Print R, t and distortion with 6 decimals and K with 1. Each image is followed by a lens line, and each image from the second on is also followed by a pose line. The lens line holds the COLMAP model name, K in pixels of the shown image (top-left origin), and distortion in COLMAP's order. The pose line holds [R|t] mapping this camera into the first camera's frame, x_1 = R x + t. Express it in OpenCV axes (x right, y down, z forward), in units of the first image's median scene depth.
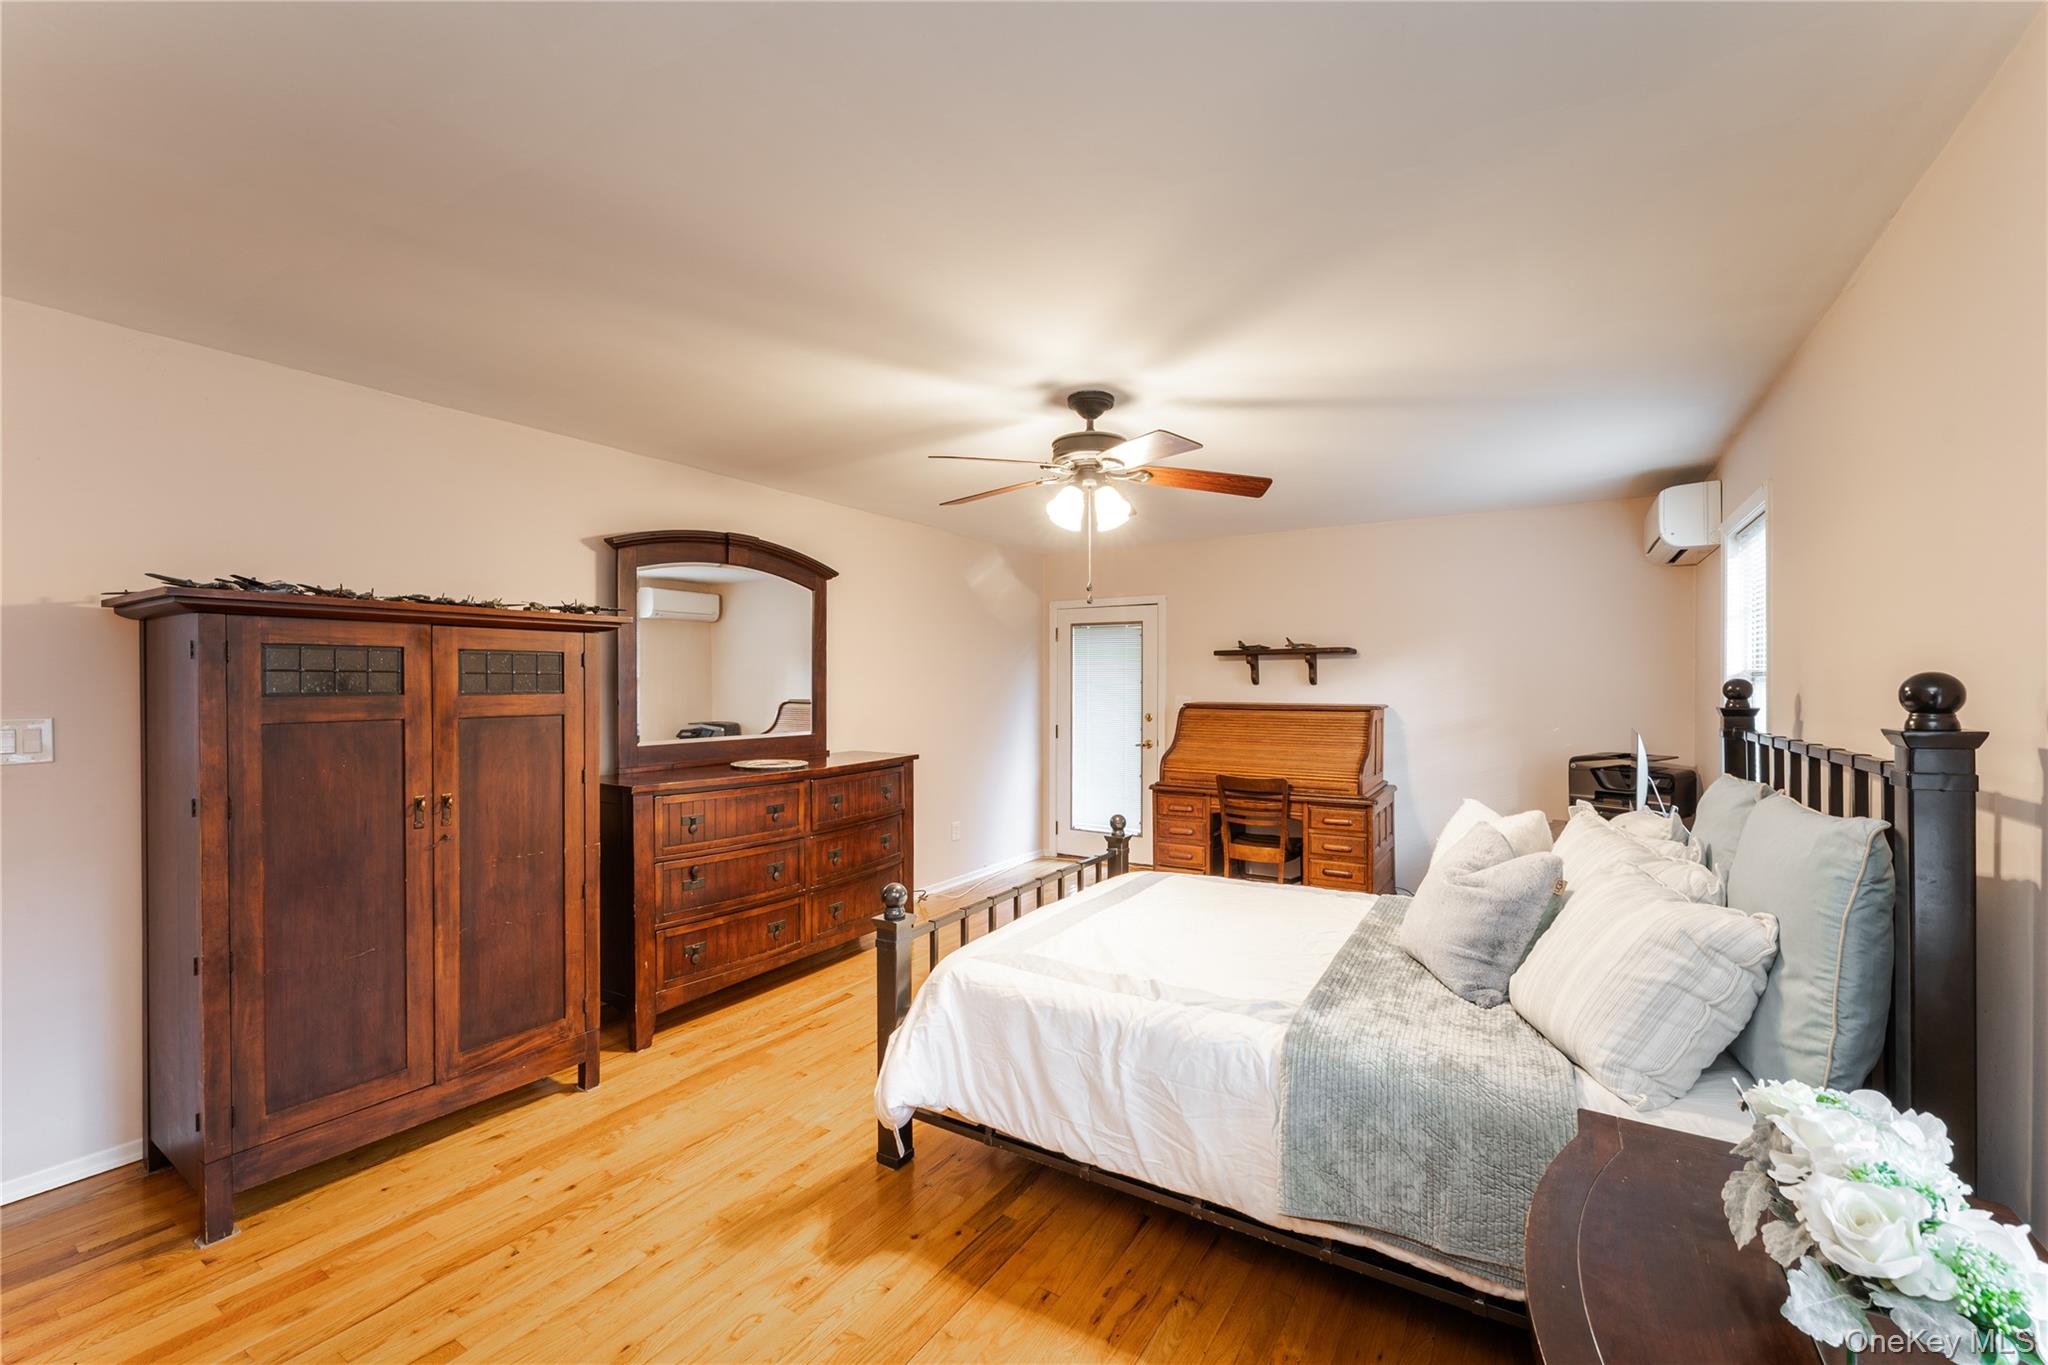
lens RADIAL K [[840.0, 0, 1006.3], [0, 840.0, 683.2], [0, 0, 1]] dist [-0.002361, -0.000558]
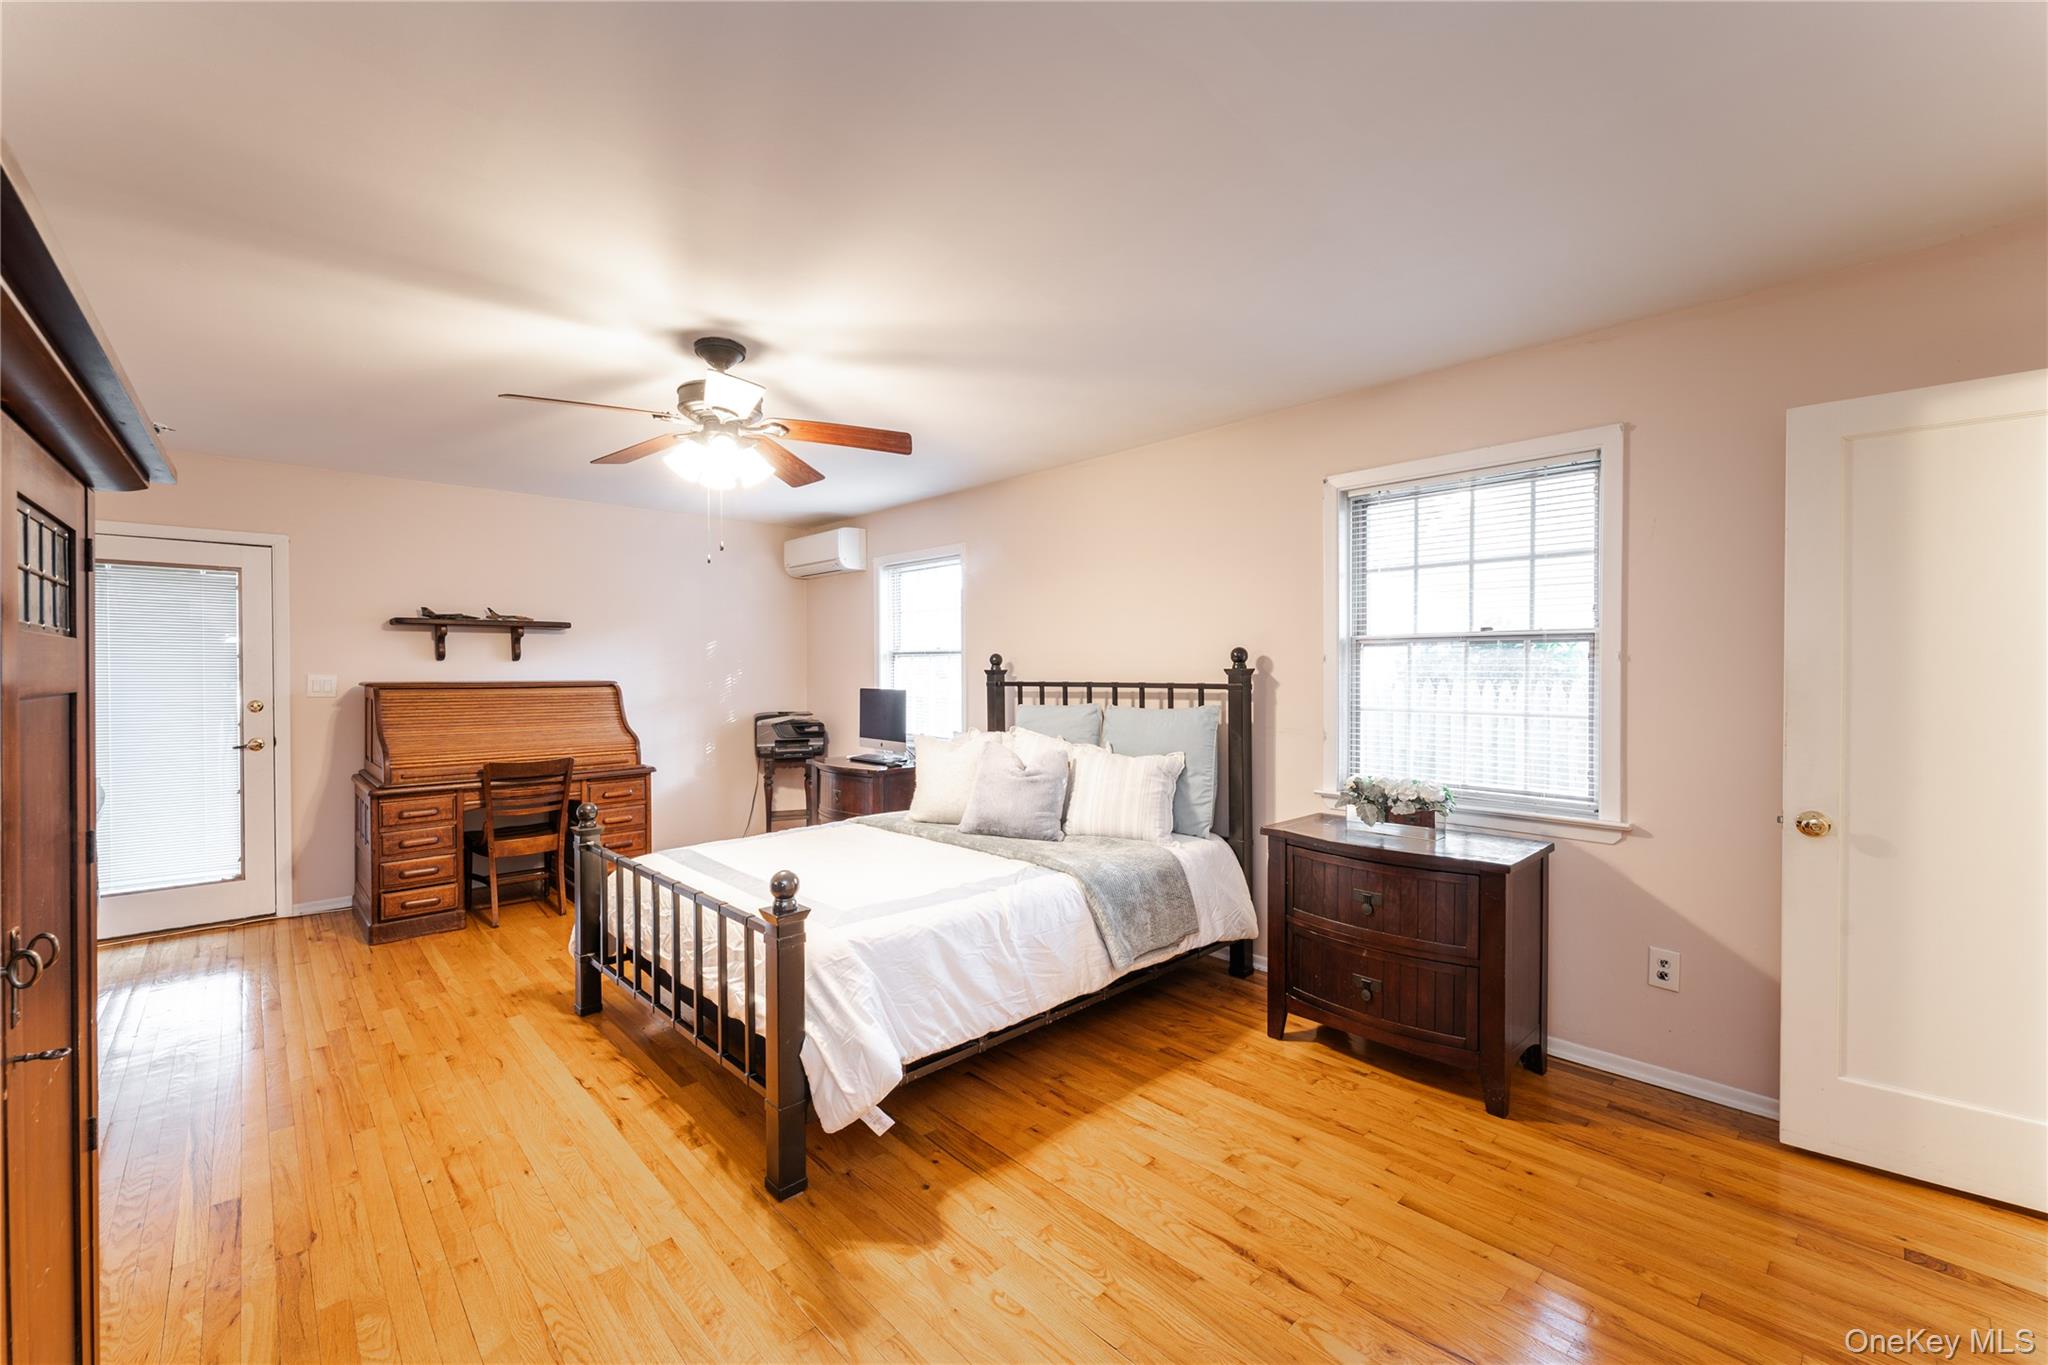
lens RADIAL K [[840.0, 0, 1004.6], [0, 840.0, 677.4], [0, 0, 1]] dist [-0.002361, -0.000558]
pose [[0.252847, -0.010091, 0.967454, -0.466079], [0.003281, 0.999949, 0.009572, 0.015529], [-0.967501, 0.000753, 0.252867, 0.287004]]
